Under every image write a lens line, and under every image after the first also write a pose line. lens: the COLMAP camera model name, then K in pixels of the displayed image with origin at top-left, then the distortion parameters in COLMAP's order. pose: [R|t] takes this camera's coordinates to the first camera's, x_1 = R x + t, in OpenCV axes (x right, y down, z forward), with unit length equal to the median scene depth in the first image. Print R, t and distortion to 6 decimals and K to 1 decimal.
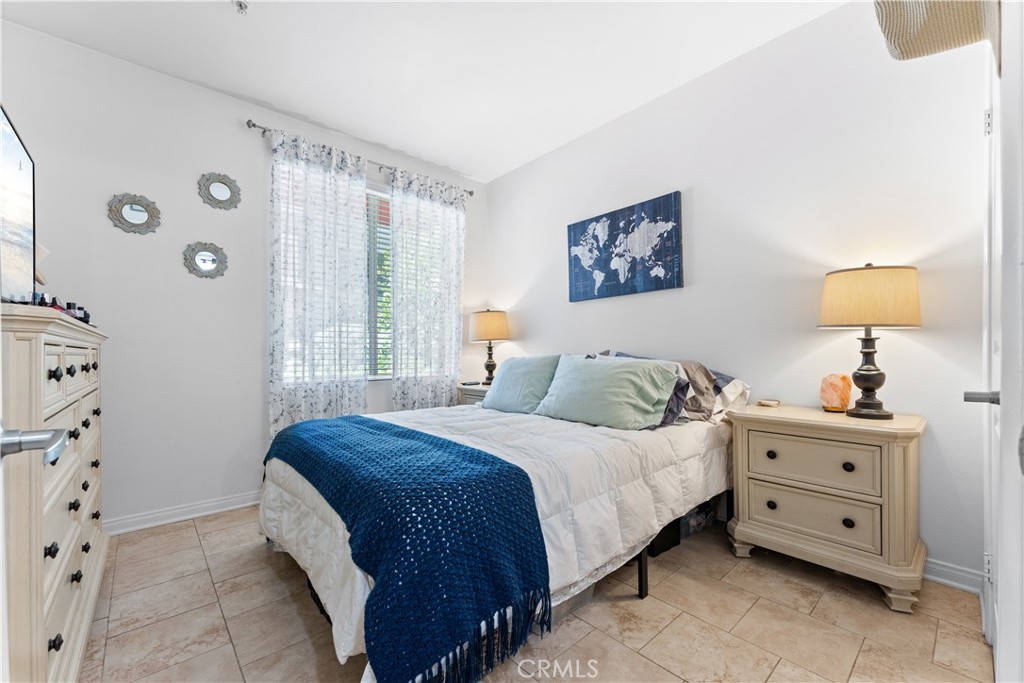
lens RADIAL K [[410.0, 0, 512.0], [0, 410.0, 341.5], [0, 0, 1]] dist [-0.000910, -0.000159]
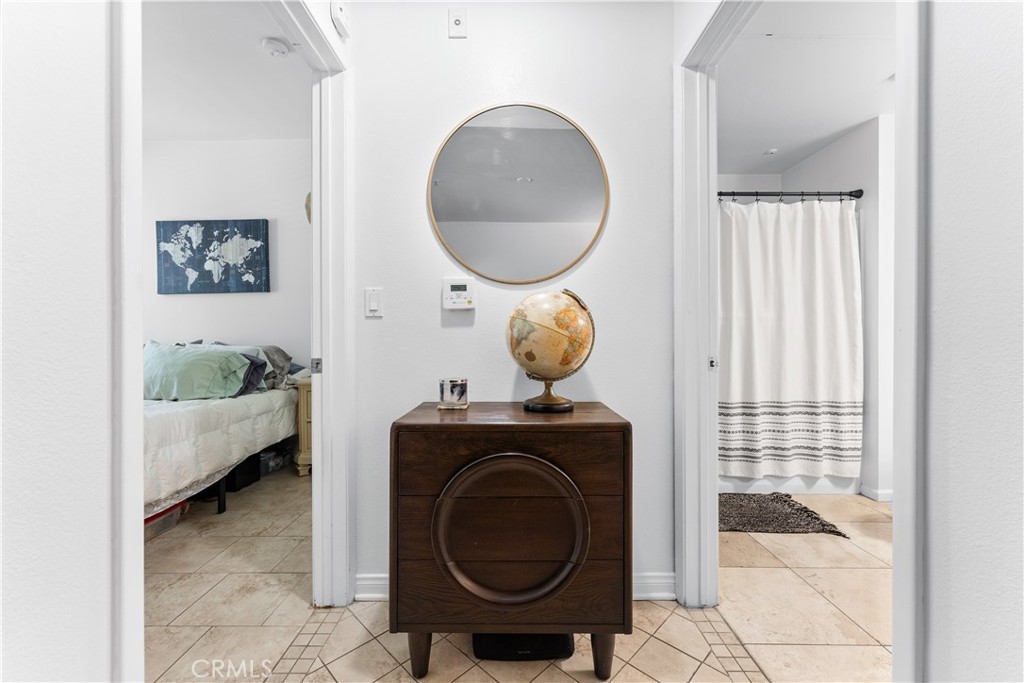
lens RADIAL K [[410.0, 0, 512.0], [0, 410.0, 341.5], [0, 0, 1]] dist [-0.000910, -0.000159]
pose [[0.663282, 0.004565, 0.748356, -0.048977], [-0.017620, 0.999799, 0.009518, 0.000269], [-0.748162, -0.019499, 0.663229, -0.430098]]
